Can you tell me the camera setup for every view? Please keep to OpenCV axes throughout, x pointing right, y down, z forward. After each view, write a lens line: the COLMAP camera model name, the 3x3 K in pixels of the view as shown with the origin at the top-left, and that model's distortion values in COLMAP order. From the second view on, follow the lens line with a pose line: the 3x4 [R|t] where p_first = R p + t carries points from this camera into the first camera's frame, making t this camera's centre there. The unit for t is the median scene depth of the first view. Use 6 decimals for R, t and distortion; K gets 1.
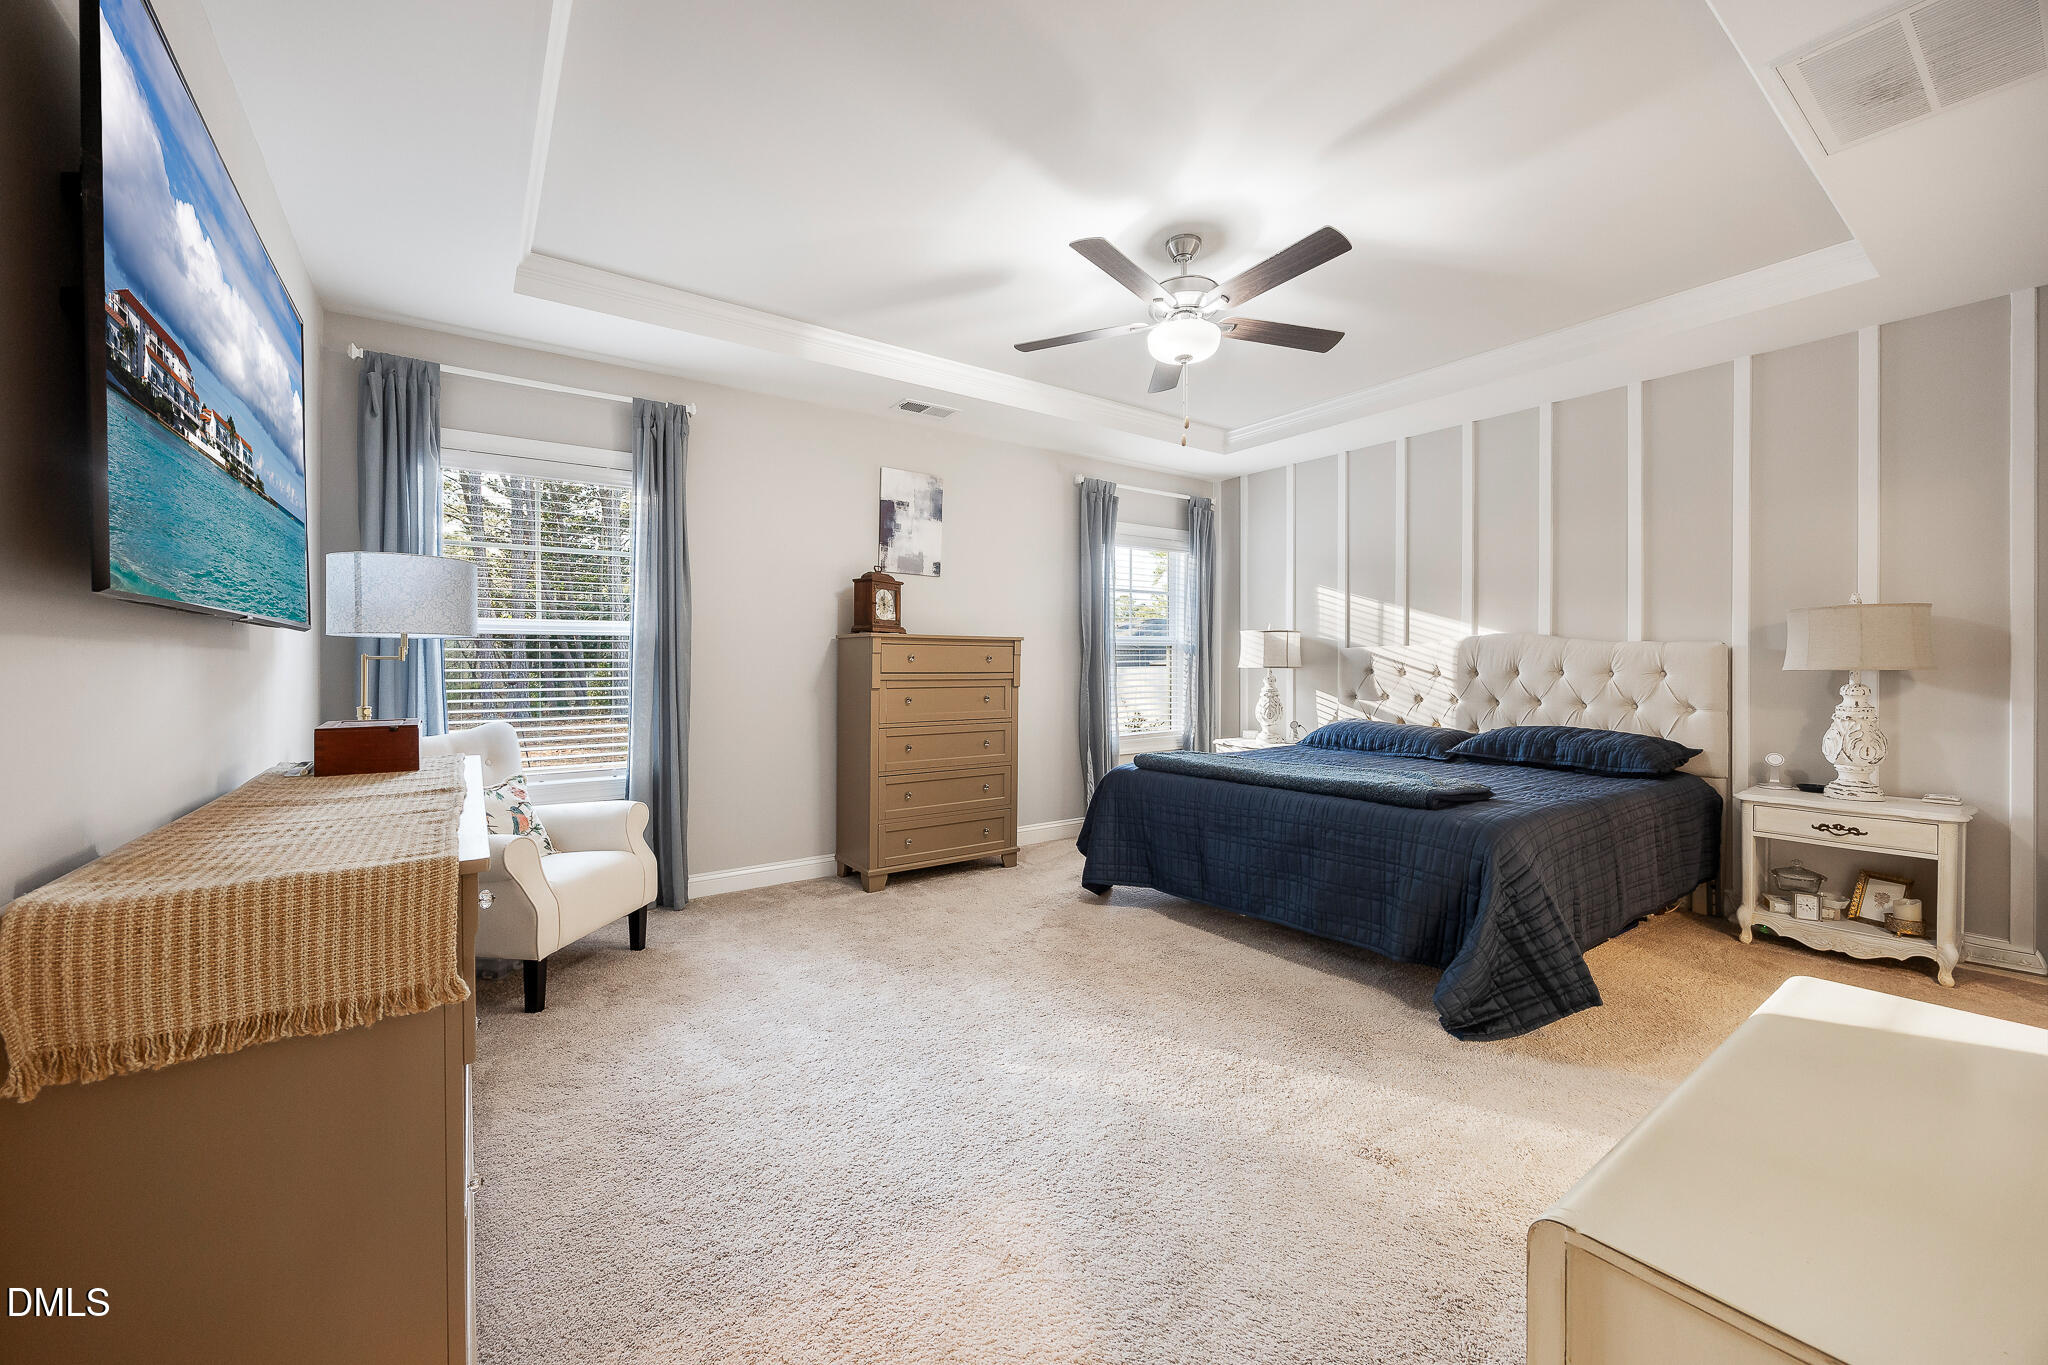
lens RADIAL K [[788.5, 0, 1003.8], [0, 788.5, 669.3], [0, 0, 1]] dist [0.000453, 0.000940]
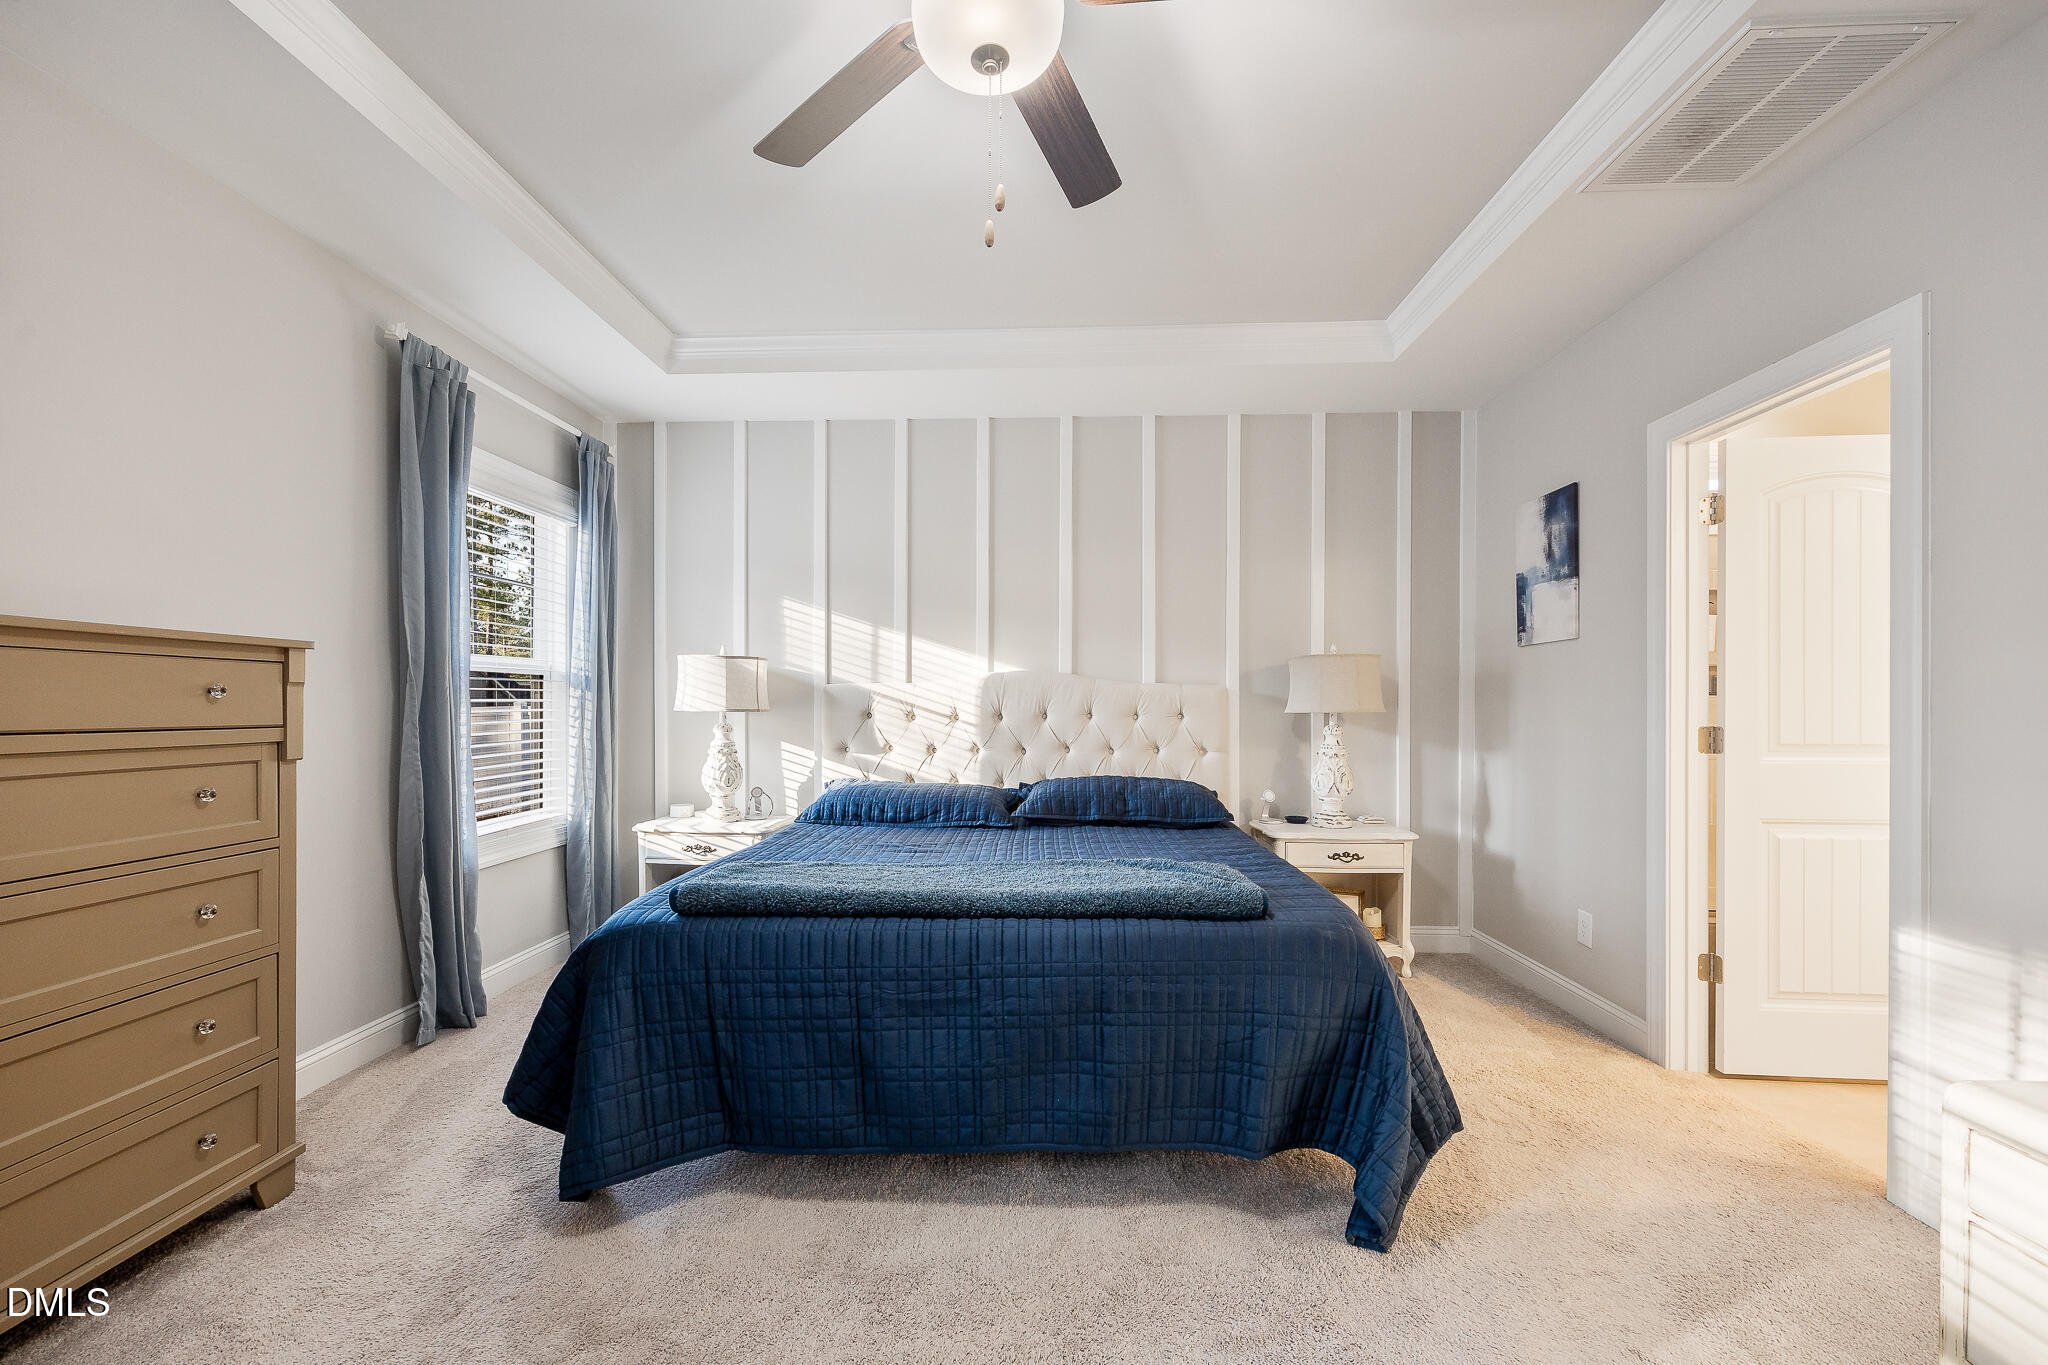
lens RADIAL K [[848.7, 0, 1015.6], [0, 848.7, 710.8], [0, 0, 1]] dist [-0.001463, -0.000153]
pose [[0.604311, -0.004646, 0.796735, -0.107700], [0.003334, 0.999989, 0.003303, -0.004418], [-0.796741, 0.000660, 0.604320, 0.422474]]
